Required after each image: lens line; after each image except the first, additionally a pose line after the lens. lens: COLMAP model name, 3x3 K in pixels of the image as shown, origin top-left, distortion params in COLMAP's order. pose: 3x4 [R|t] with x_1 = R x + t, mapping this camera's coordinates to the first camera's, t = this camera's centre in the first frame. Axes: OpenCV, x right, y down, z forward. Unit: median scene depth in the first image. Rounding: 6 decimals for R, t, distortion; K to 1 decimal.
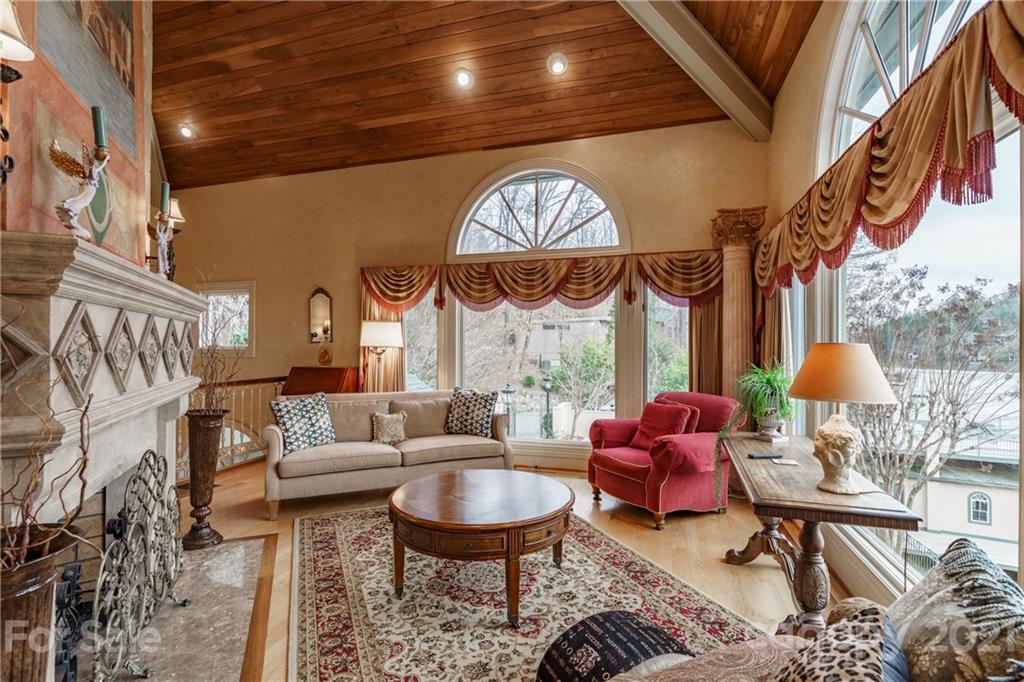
lens RADIAL K [[470.0, 0, 519.6], [0, 470.0, 340.3], [0, 0, 1]] dist [0.003435, -0.000594]
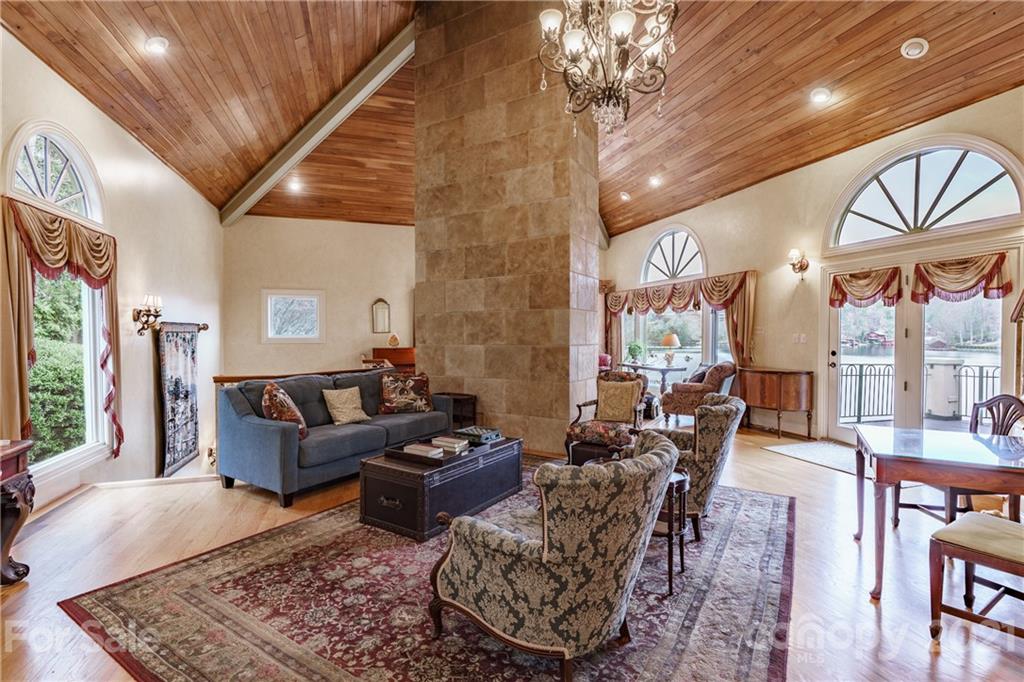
lens RADIAL K [[470.0, 0, 519.6], [0, 470.0, 335.6], [0, 0, 1]] dist [0.003435, -0.000594]
pose [[0.810391, -0.007942, 0.585836, -1.531304], [-0.004214, 0.999803, 0.019382, -0.025180], [-0.585875, -0.018176, 0.810198, -0.883545]]
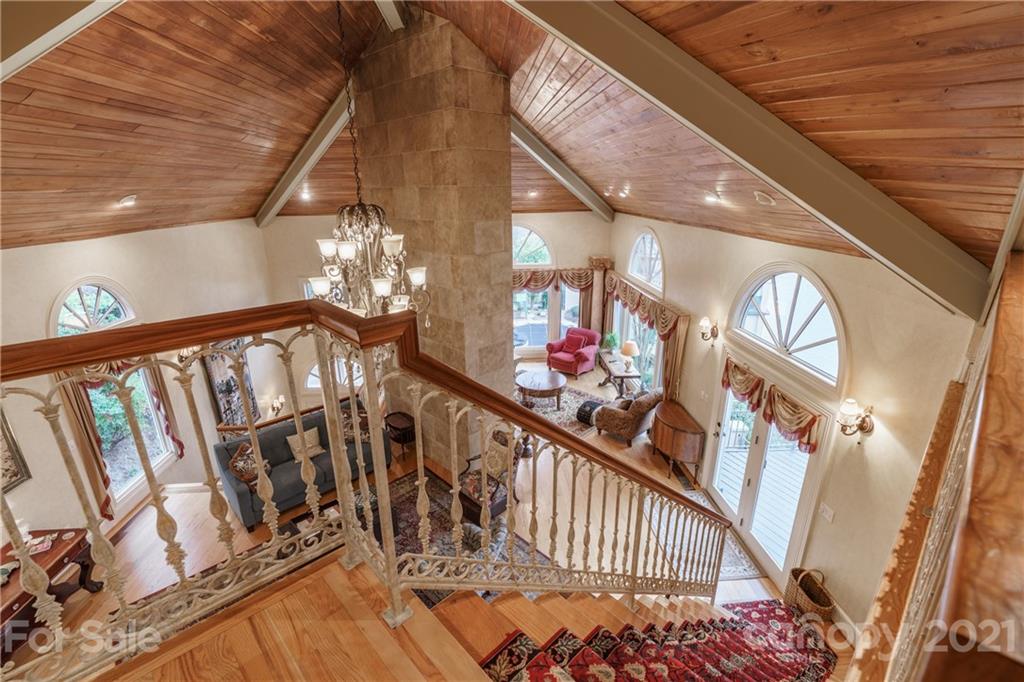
lens RADIAL K [[470.0, 0, 518.1], [0, 470.0, 331.8], [0, 0, 1]] dist [0.003435, -0.000594]
pose [[0.931219, -0.121302, 0.343681, -0.975384], [0.007031, 0.948791, 0.315826, -0.782827], [-0.364392, -0.291686, 0.884385, -1.345721]]
